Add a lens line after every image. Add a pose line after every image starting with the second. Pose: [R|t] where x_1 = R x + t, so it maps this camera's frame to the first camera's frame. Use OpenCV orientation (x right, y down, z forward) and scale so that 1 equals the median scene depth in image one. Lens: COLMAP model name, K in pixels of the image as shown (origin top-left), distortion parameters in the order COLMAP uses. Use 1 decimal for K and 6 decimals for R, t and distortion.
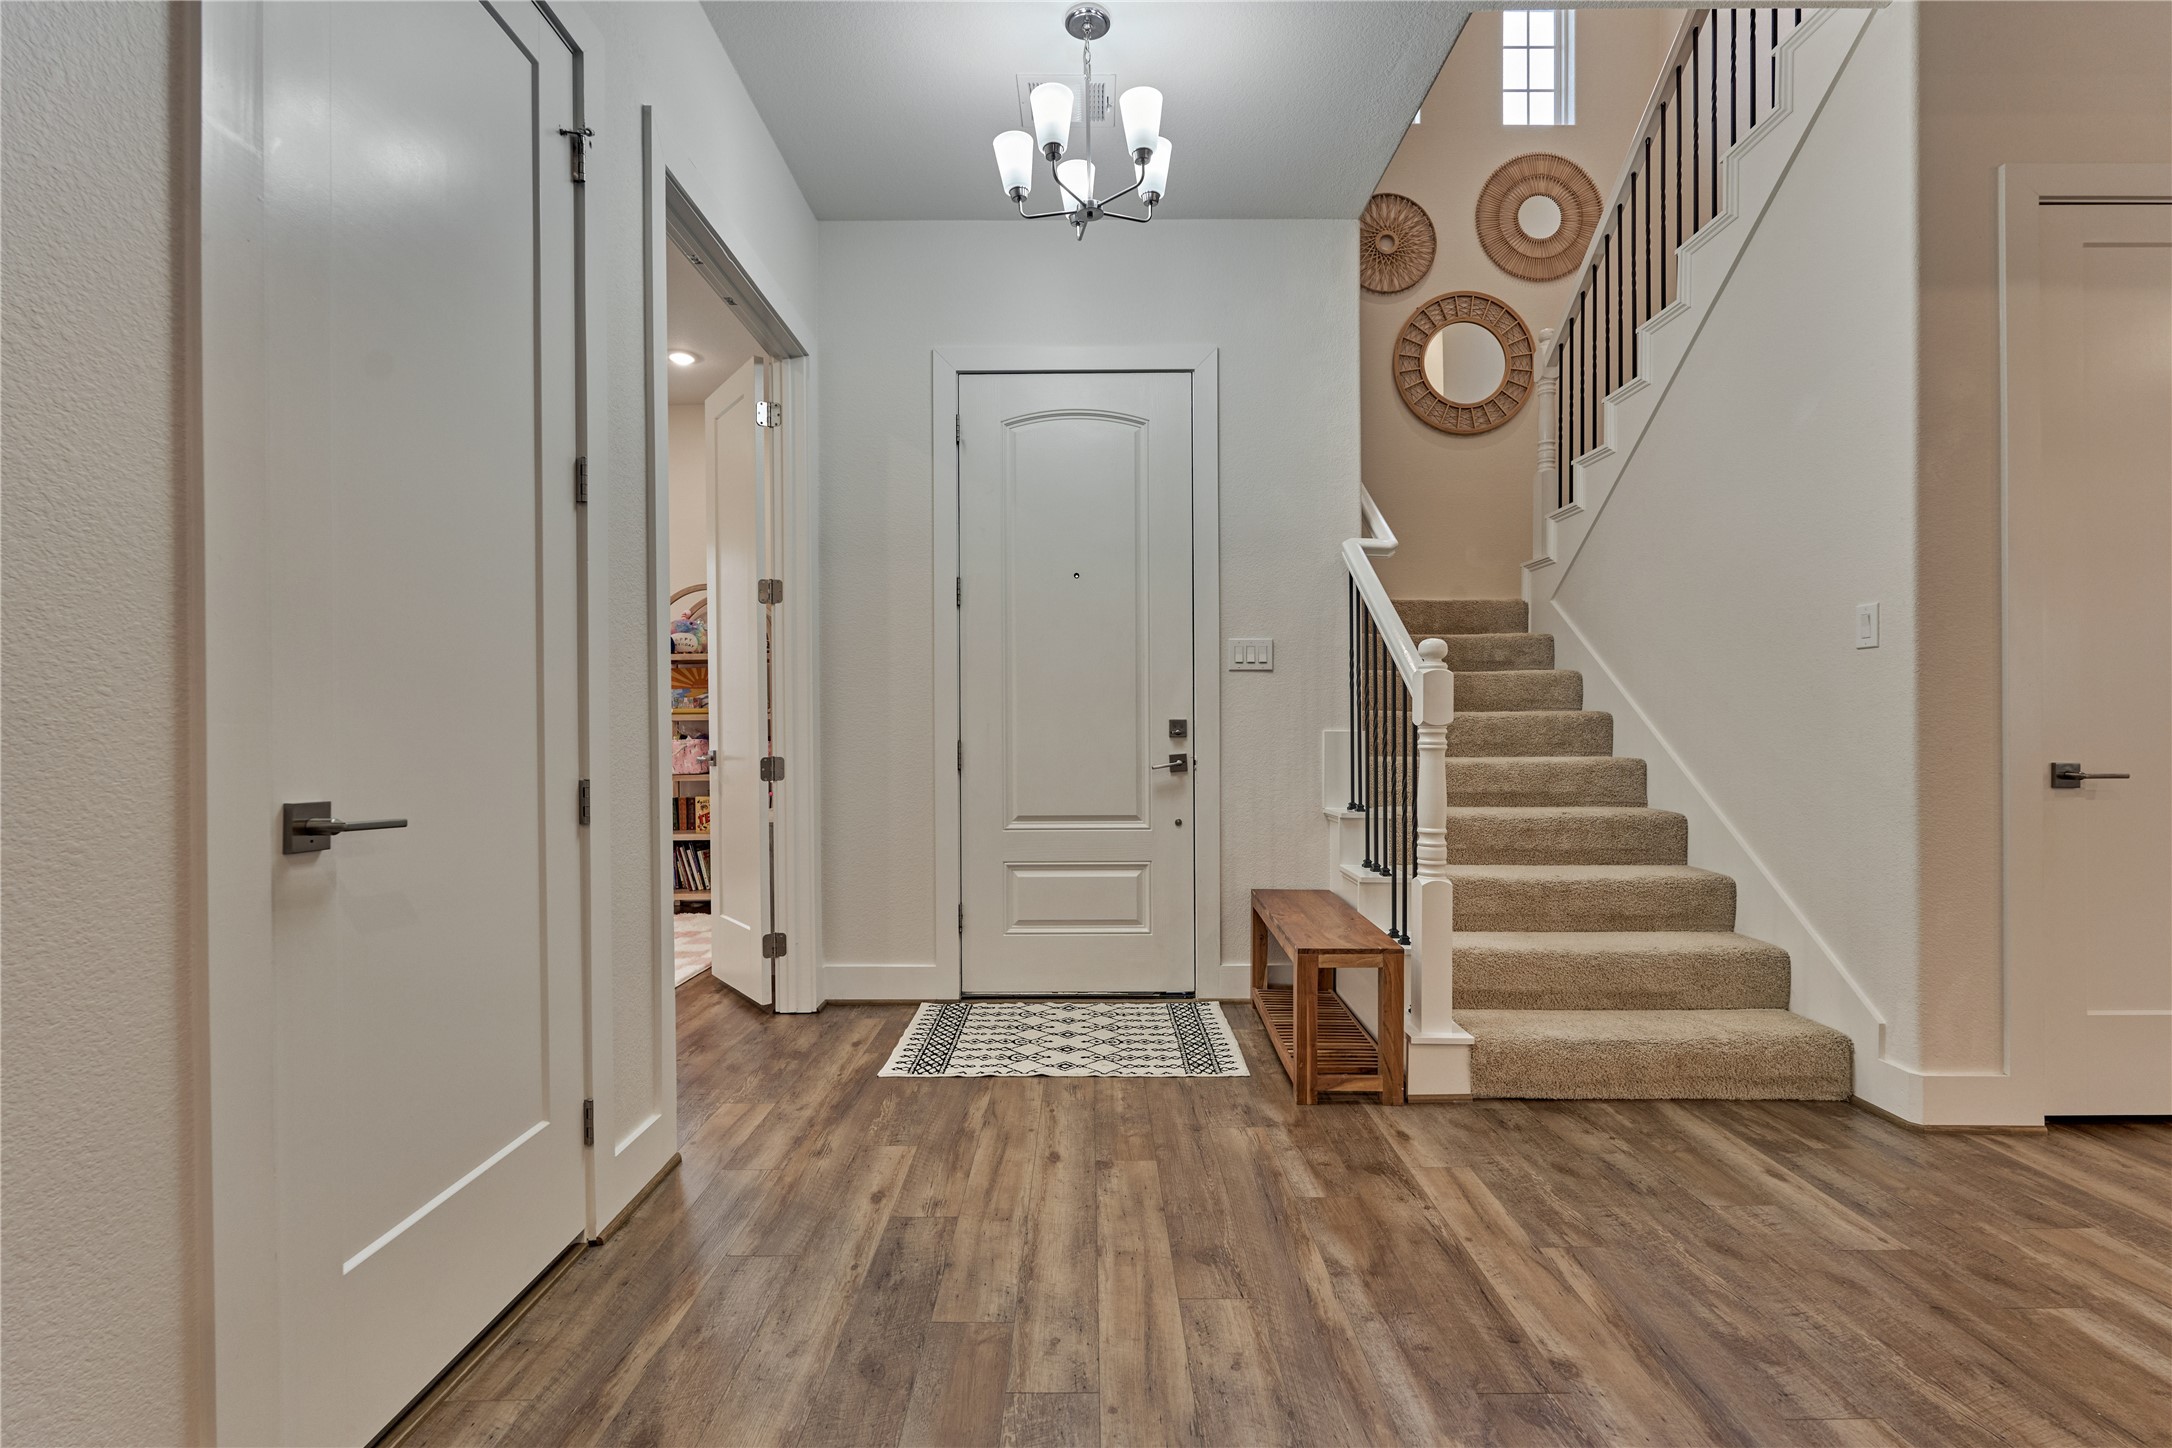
lens RADIAL K [[951.2, 0, 1096.7], [0, 951.2, 722.9], [0, 0, 1]] dist [-0.004080, 0.000770]
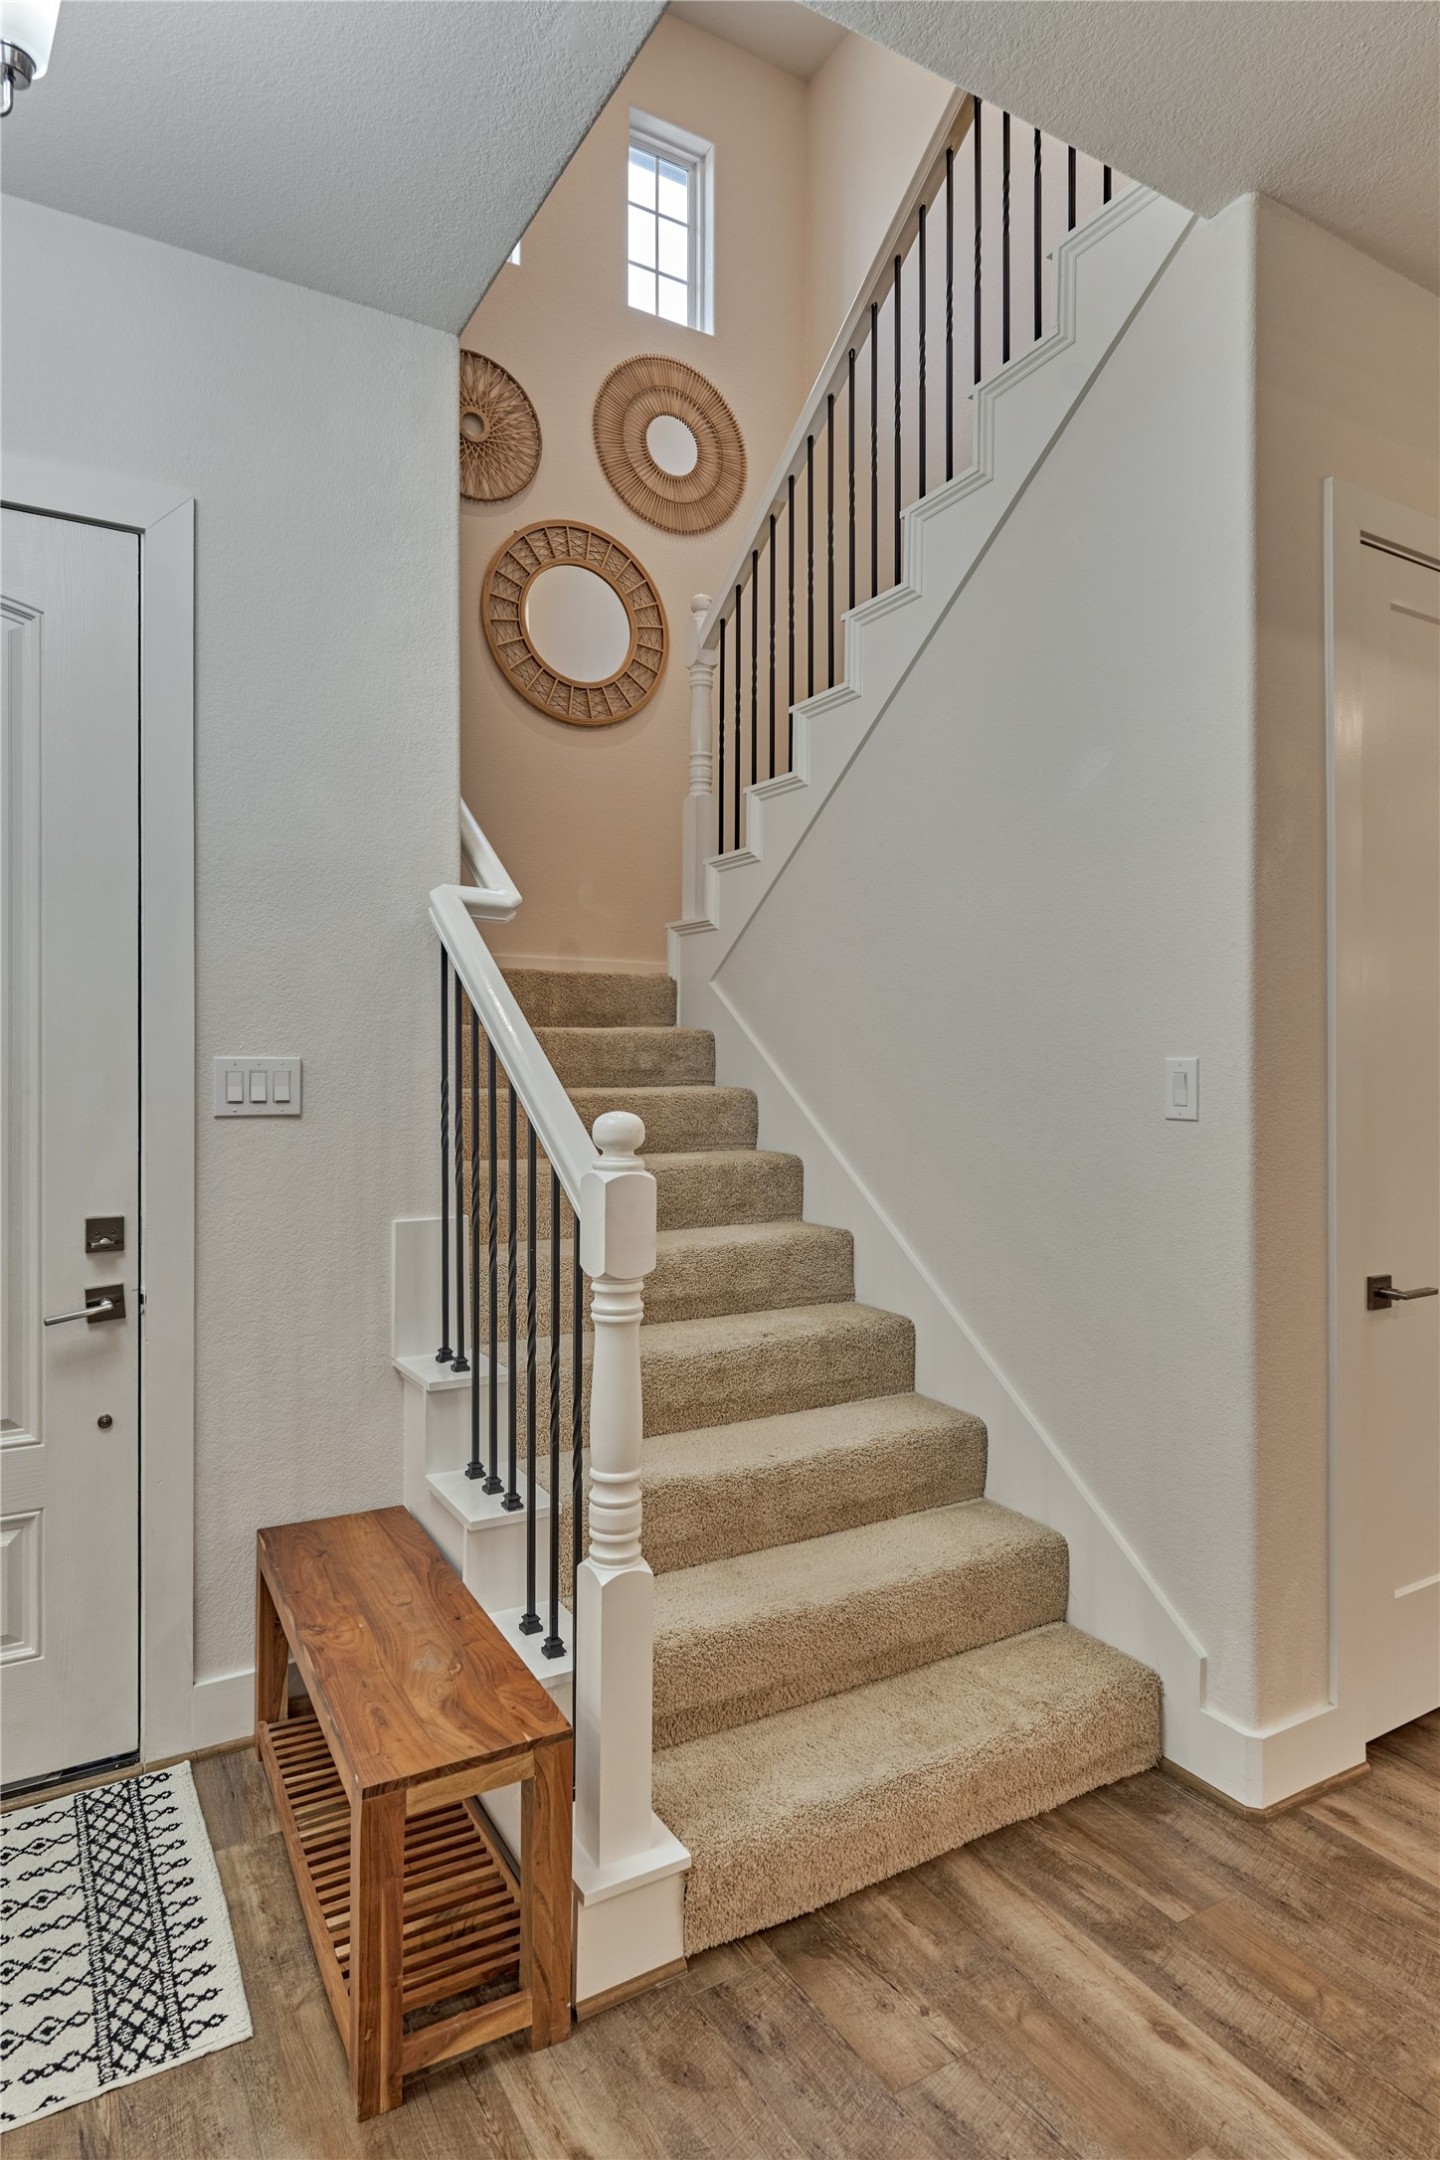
lens RADIAL K [[1215.2, 0, 715.0], [0, 1215.2, 1061.3], [0, 0, 1]] dist [0.002121, -0.001247]
pose [[0.866942, 0.005289, 0.498381, 0.047137], [-0.003720, 0.999985, -0.004141, -0.090480], [-0.498395, 0.001736, 0.866948, 0.299771]]
